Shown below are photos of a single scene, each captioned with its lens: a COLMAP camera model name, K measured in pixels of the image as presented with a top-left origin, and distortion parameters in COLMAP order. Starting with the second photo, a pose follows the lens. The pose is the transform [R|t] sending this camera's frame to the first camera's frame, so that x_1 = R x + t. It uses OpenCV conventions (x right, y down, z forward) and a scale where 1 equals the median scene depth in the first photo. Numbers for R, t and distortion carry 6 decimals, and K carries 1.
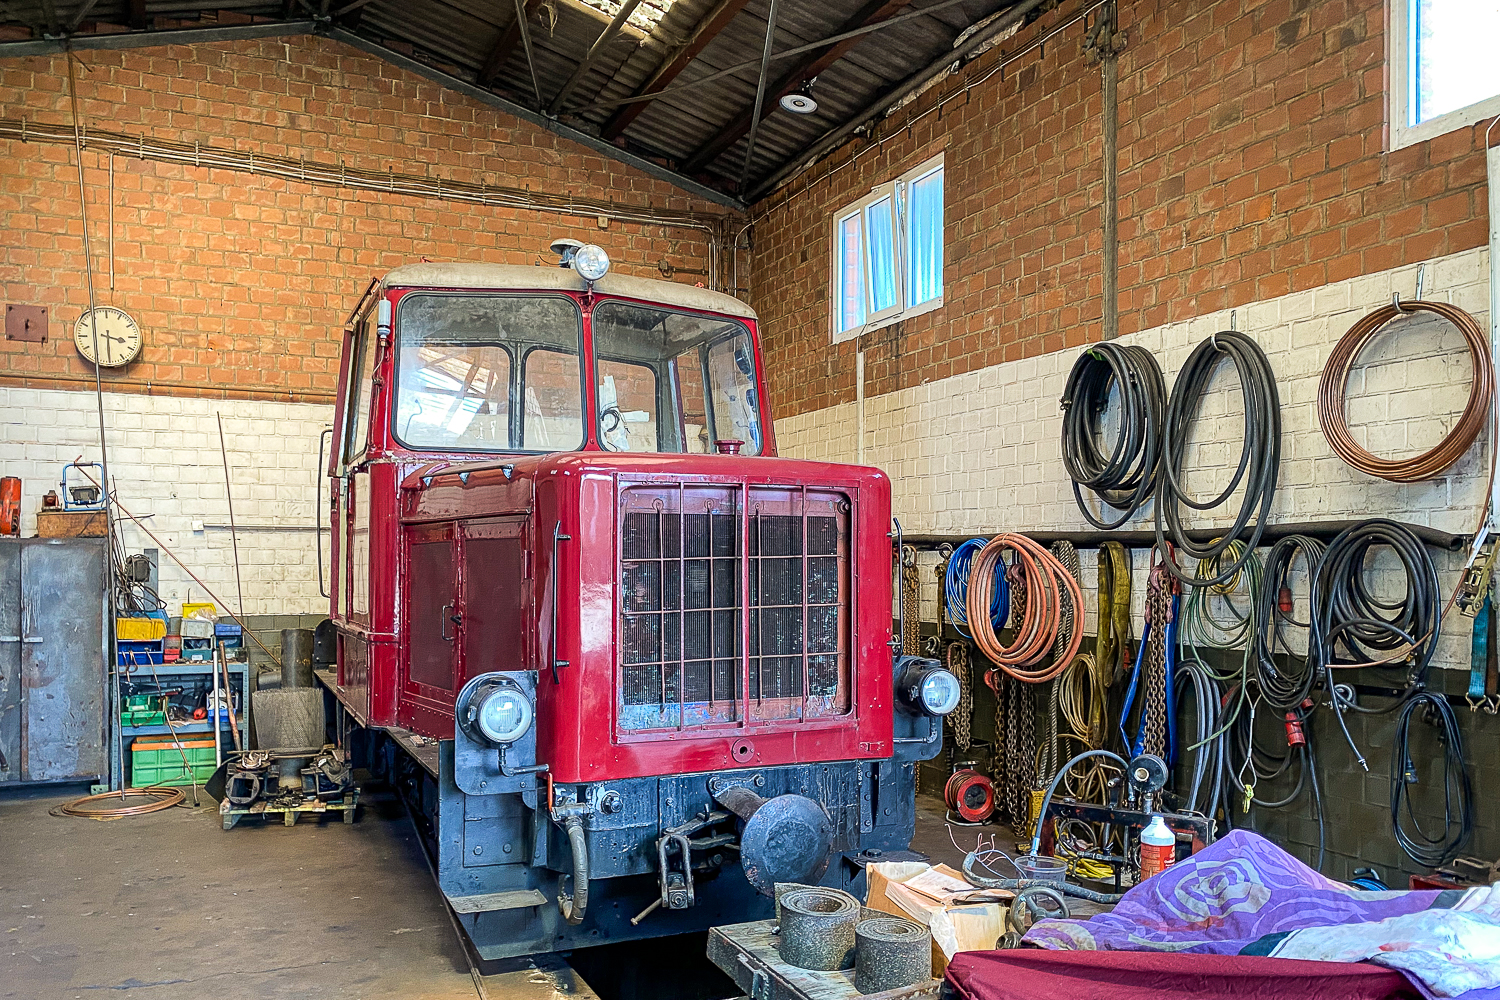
lens RADIAL K [[1169.2, 0, 753.8], [0, 1169.2, 564.1], [0, 0, 1]] dist [0.002060, -0.001835]
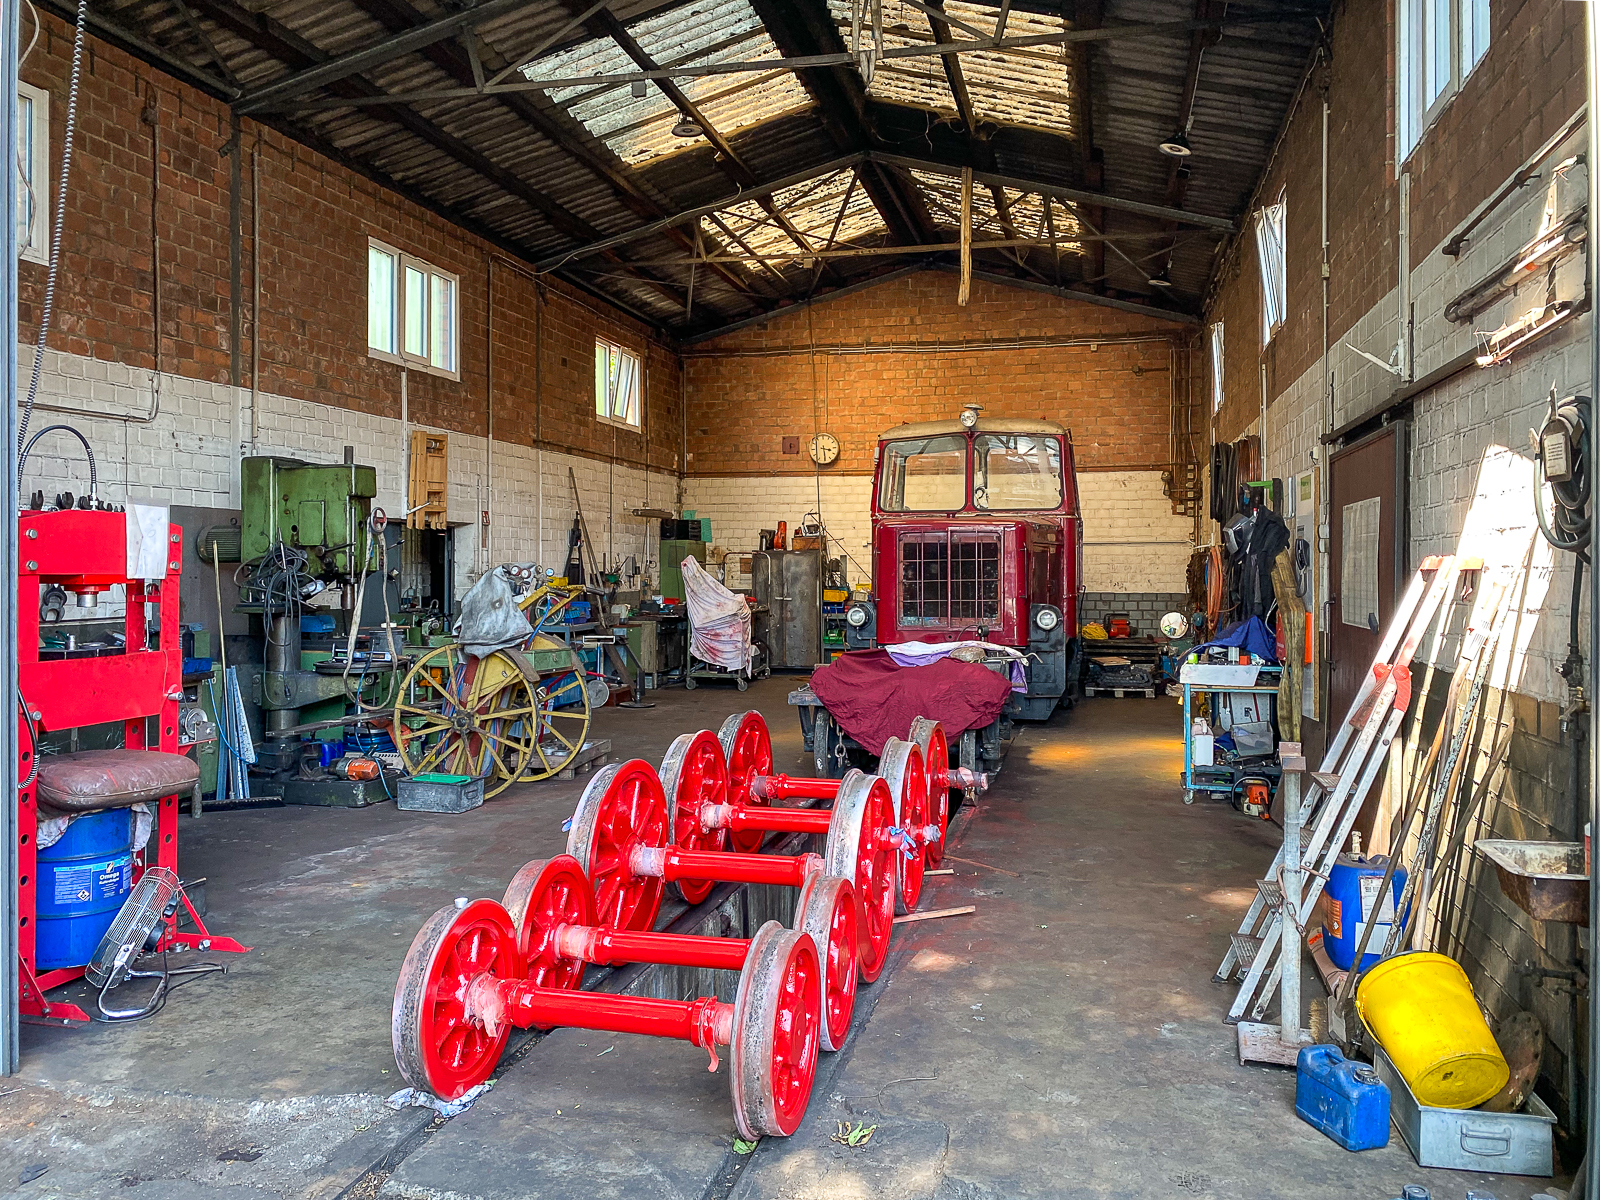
lens RADIAL K [[1213.9, 0, 801.7], [0, 1213.9, 590.9], [0, 0, 1]] dist [0.000076, -0.000094]
pose [[0.784470, 0.016234, -0.619955, 0.694131], [-0.003461, 0.999756, 0.021800, 0.002423], [0.620158, -0.014956, 0.784335, -0.638381]]
